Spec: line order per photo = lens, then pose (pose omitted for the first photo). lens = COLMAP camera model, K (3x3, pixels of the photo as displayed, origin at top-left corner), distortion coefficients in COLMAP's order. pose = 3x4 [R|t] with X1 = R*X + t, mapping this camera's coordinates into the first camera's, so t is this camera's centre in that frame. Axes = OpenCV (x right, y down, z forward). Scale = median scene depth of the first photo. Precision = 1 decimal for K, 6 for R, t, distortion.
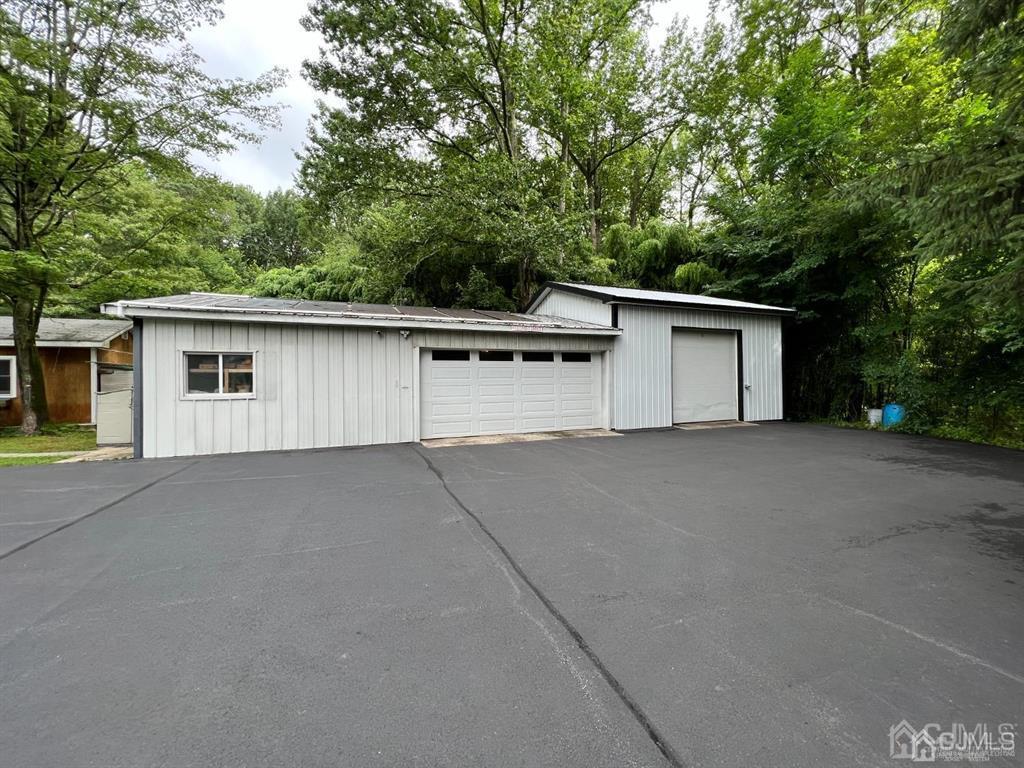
lens RADIAL K [[410.4, 0, 512.1], [0, 410.4, 384.5], [0, 0, 1]] dist [-0.002477, -0.000114]
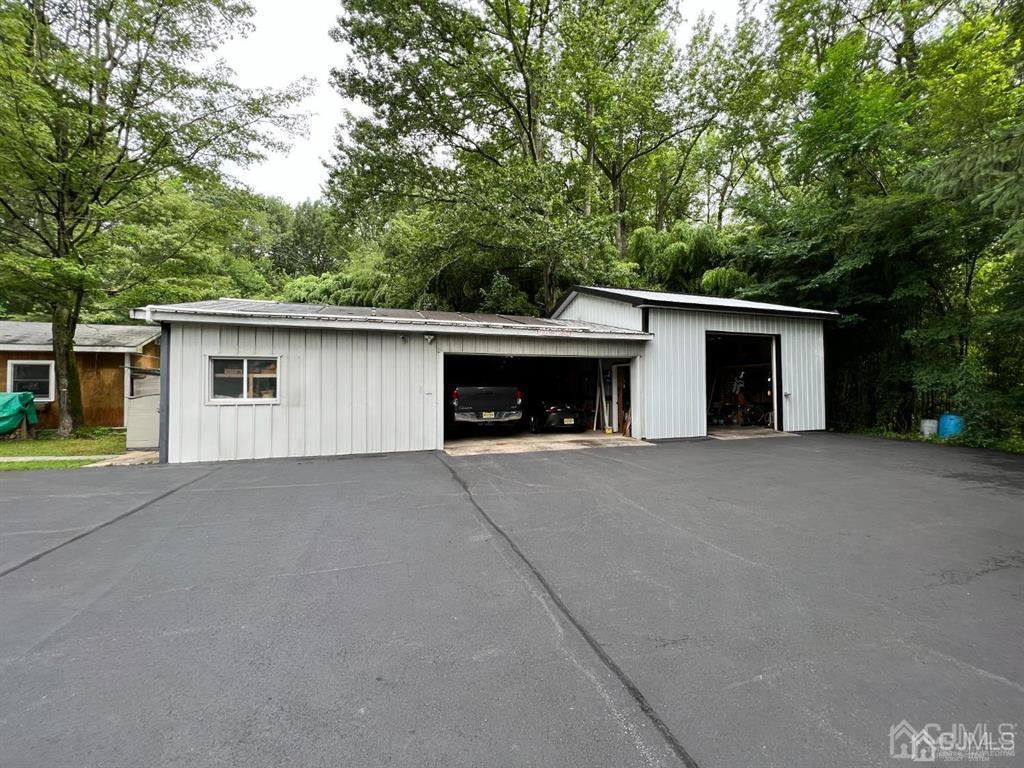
lens RADIAL K [[410.4, 0, 512.0], [0, 410.4, 384.7], [0, 0, 1]] dist [-0.002477, -0.000114]
pose [[0.998690, 0.004191, -0.050990, -0.010212], [-0.004955, 0.999877, -0.014882, -0.000144], [0.050921, 0.015115, 0.998588, 0.027192]]
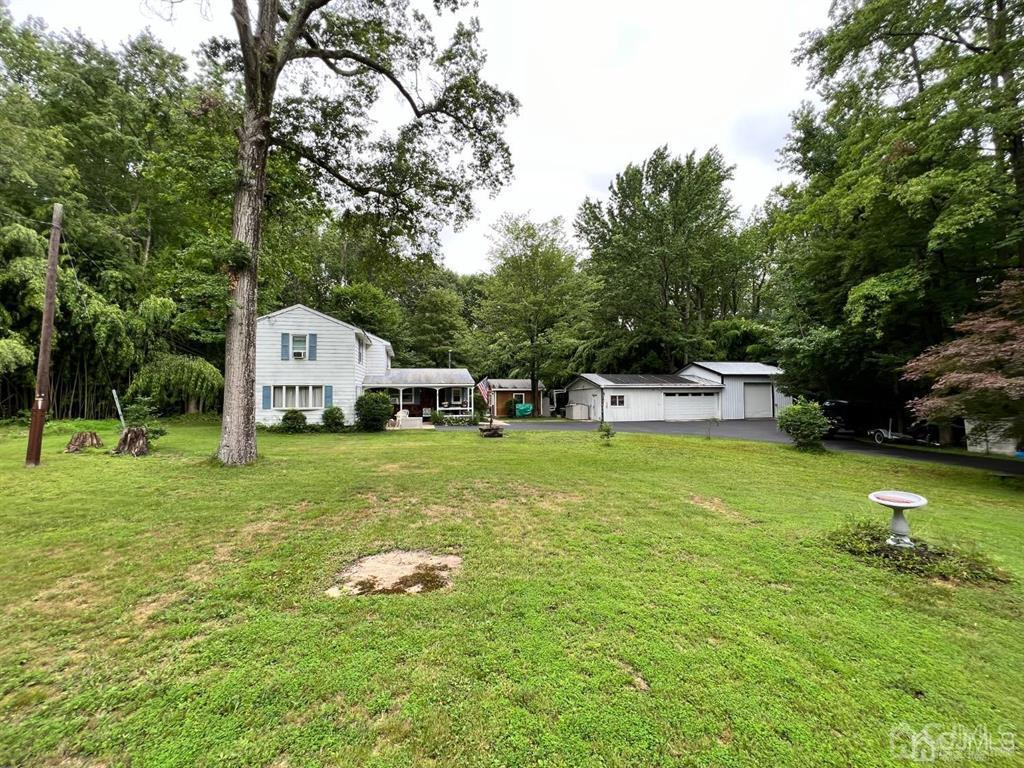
lens RADIAL K [[412.0, 0, 517.9], [0, 412.0, 381.4], [0, 0, 1]] dist [0.000492, -0.000259]
pose [[0.988126, 0.000361, -0.153647, -0.678884], [-0.005549, 0.999429, -0.033336, -0.048851], [0.153547, 0.033793, 0.987563, -1.949031]]
